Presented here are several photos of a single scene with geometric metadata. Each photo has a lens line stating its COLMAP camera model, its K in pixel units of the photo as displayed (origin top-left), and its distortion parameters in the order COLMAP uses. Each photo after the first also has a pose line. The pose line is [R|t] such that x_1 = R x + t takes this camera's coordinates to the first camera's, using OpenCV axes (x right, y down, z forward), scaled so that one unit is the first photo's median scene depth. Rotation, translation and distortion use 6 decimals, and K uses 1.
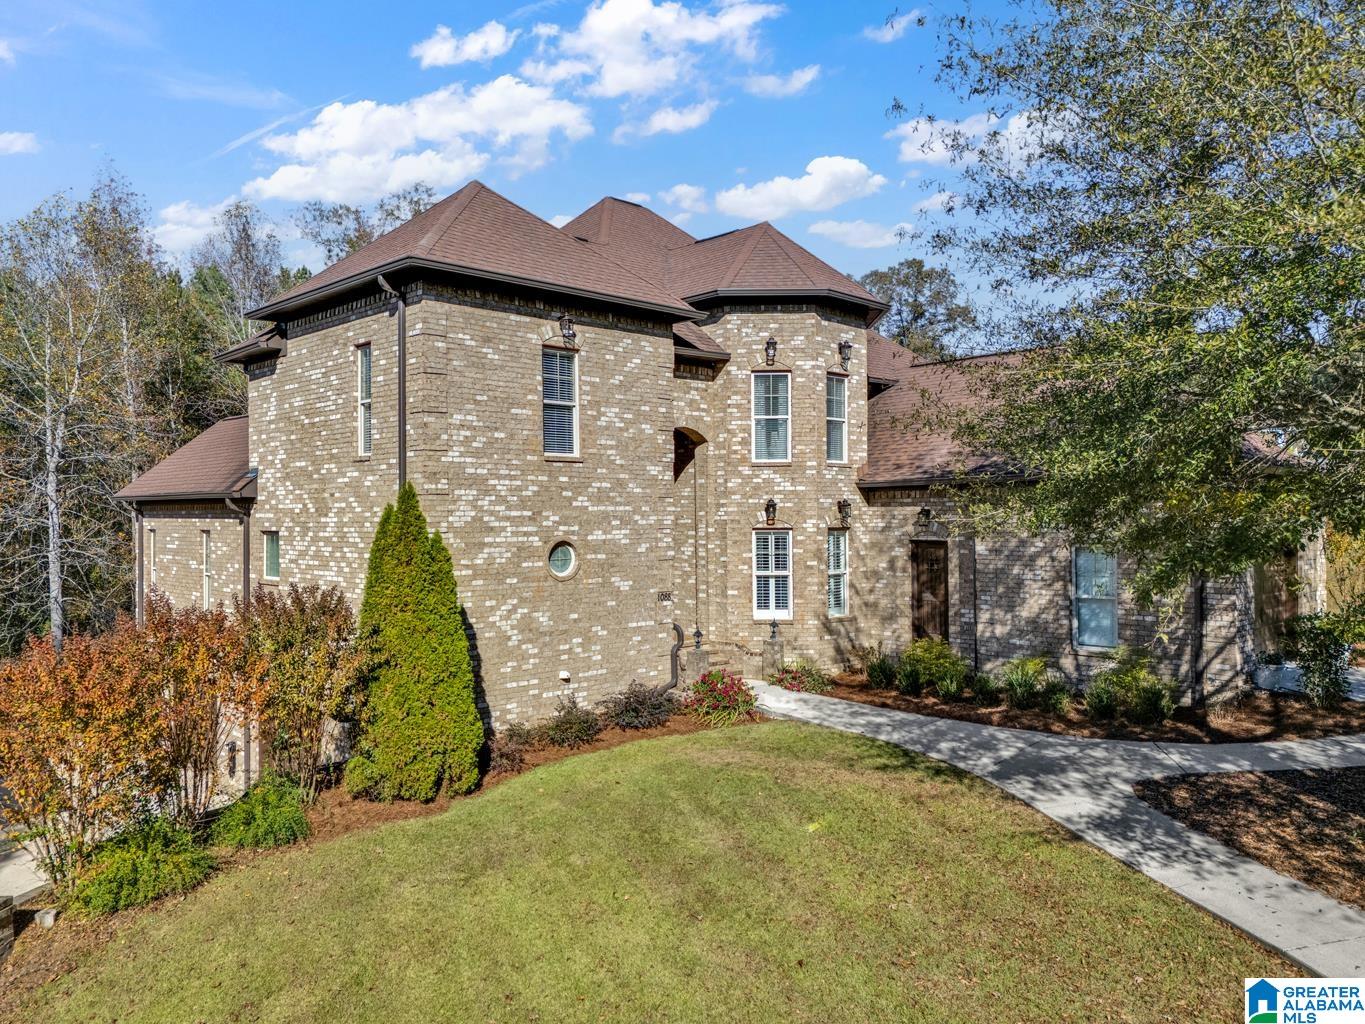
lens RADIAL K [[982.6, 0, 682.5], [0, 982.6, 512.0], [0, 0, 1]] dist [0.103899, -0.130286]
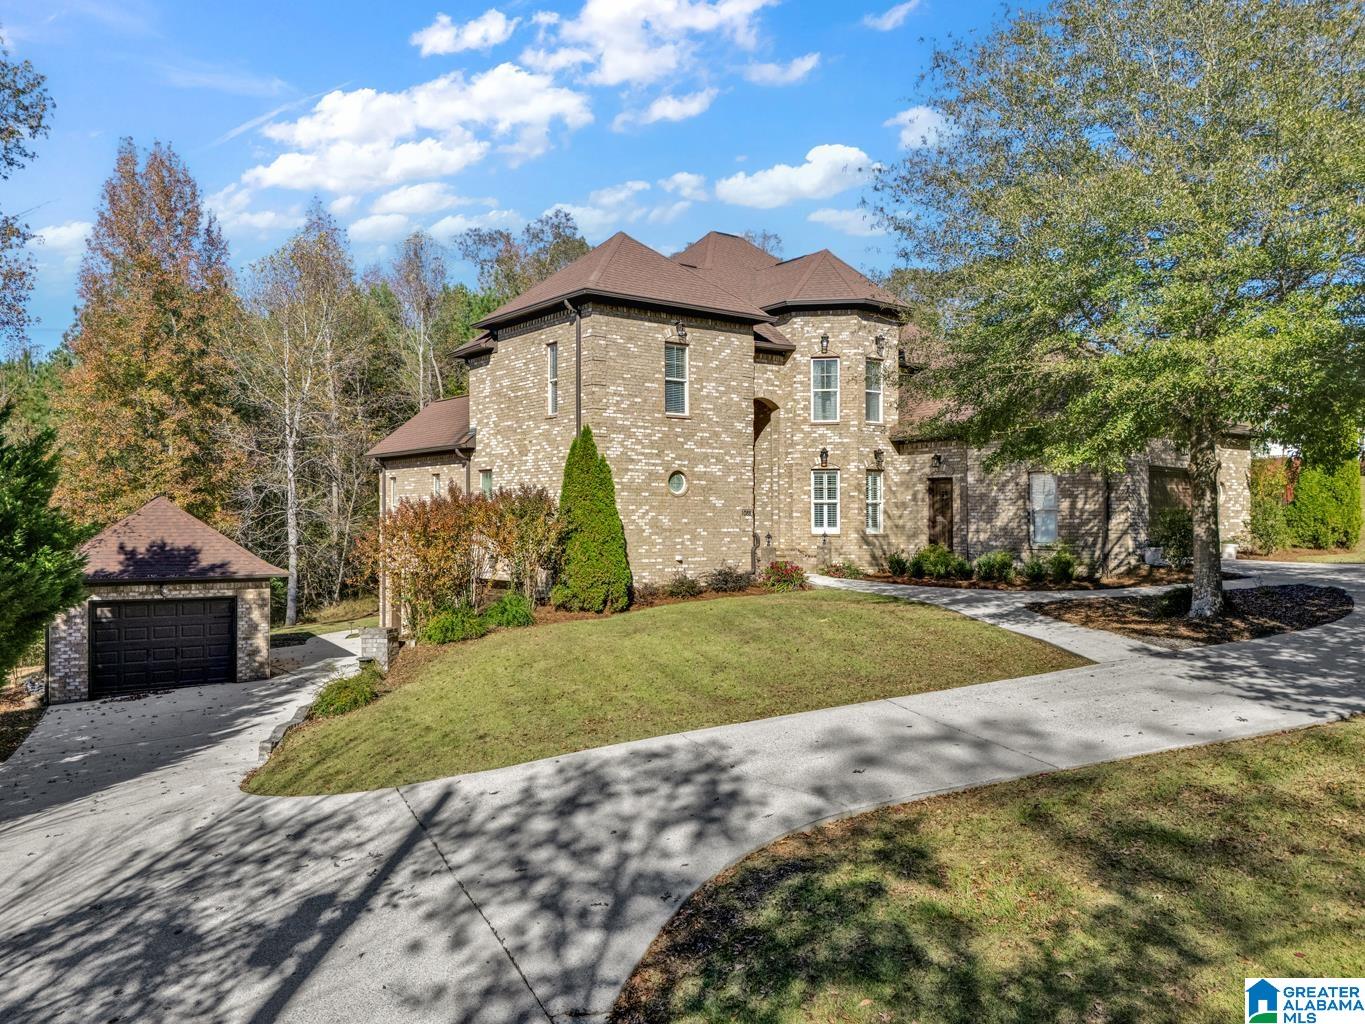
lens RADIAL K [[982.6, 0, 682.5], [0, 982.6, 512.0], [0, 0, 1]] dist [0.103899, -0.130286]
pose [[0.993315, 0.002882, -0.115400, 0.054157], [-0.002841, 0.999996, 0.000518, 0.082538], [0.115402, -0.000186, 0.993319, -0.450041]]
